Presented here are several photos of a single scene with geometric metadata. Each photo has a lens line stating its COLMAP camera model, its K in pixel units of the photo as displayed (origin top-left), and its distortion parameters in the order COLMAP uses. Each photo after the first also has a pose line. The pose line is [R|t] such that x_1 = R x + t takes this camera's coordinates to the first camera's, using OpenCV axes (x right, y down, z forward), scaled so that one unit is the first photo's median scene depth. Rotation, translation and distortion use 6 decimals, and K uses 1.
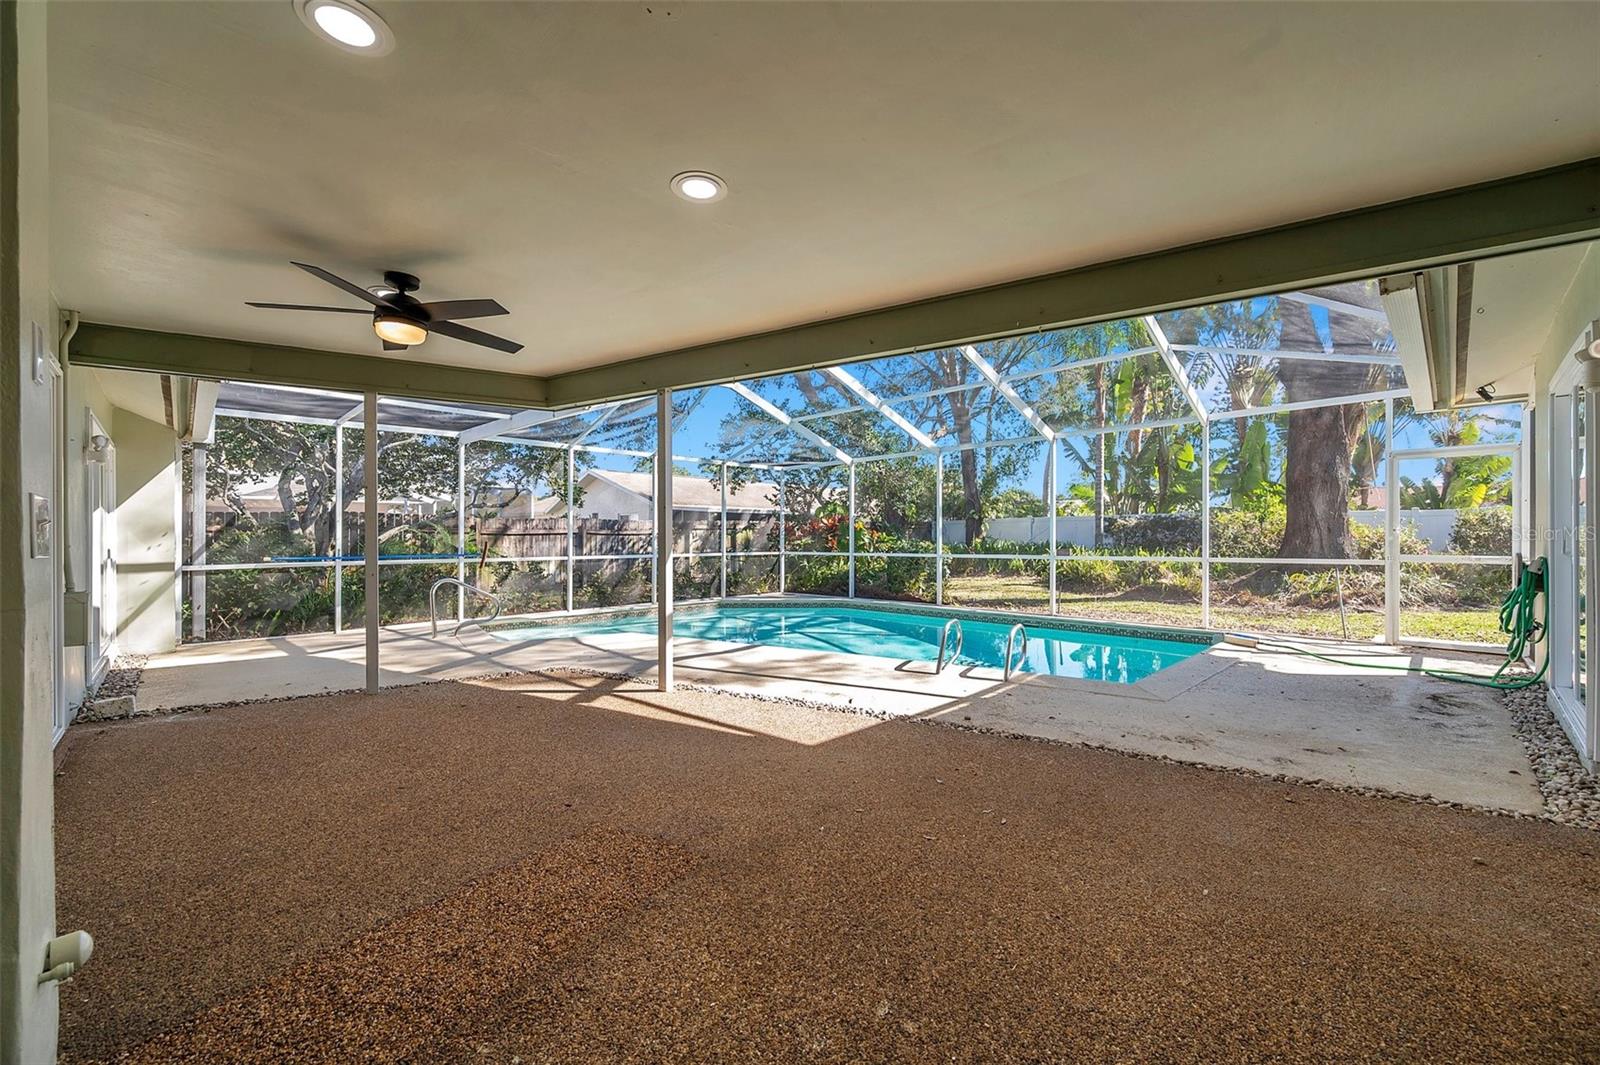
lens RADIAL K [[641.3, 0, 790.6], [0, 641.3, 533.4], [0, 0, 1]] dist [-0.001639, -0.000669]
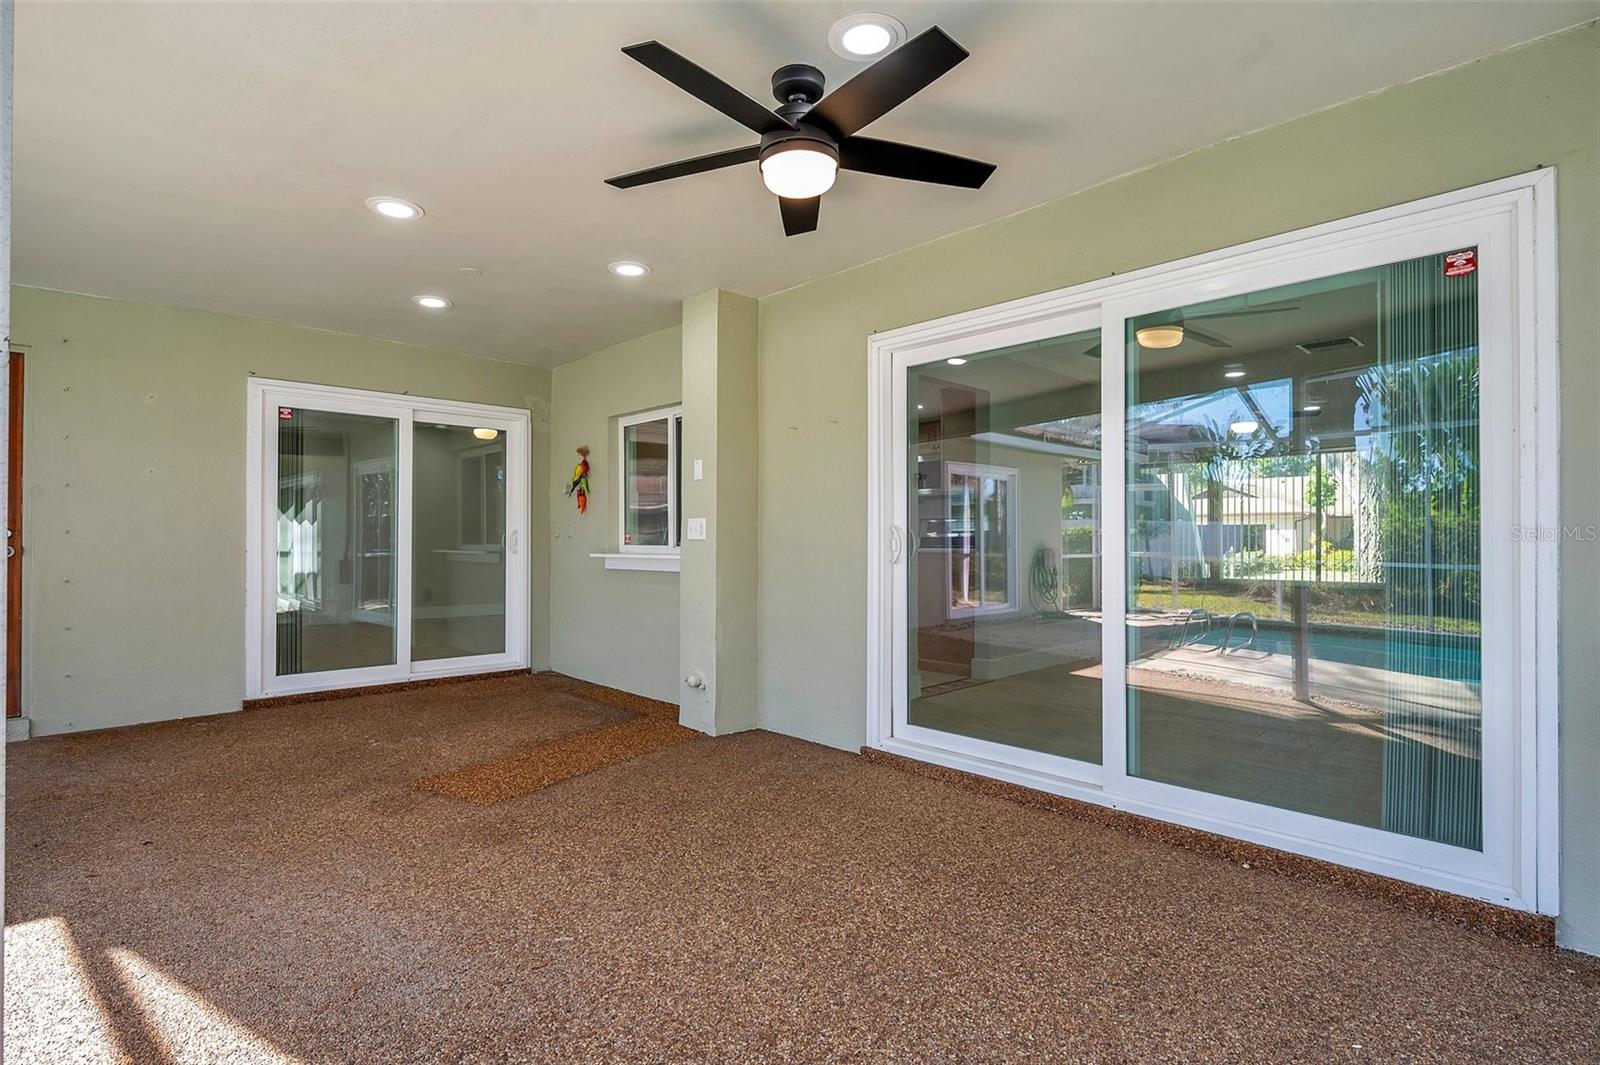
lens RADIAL K [[788.8, 0, 800.0], [0, 788.8, 532.5], [0, 0, 1]] dist [-0.000463, 0.000185]
pose [[-0.999943, 0.000601, -0.010673, -0.673505], [0.000787, 0.999848, -0.017438, 0.026382], [0.010661, -0.017445, -0.999791, 1.940270]]
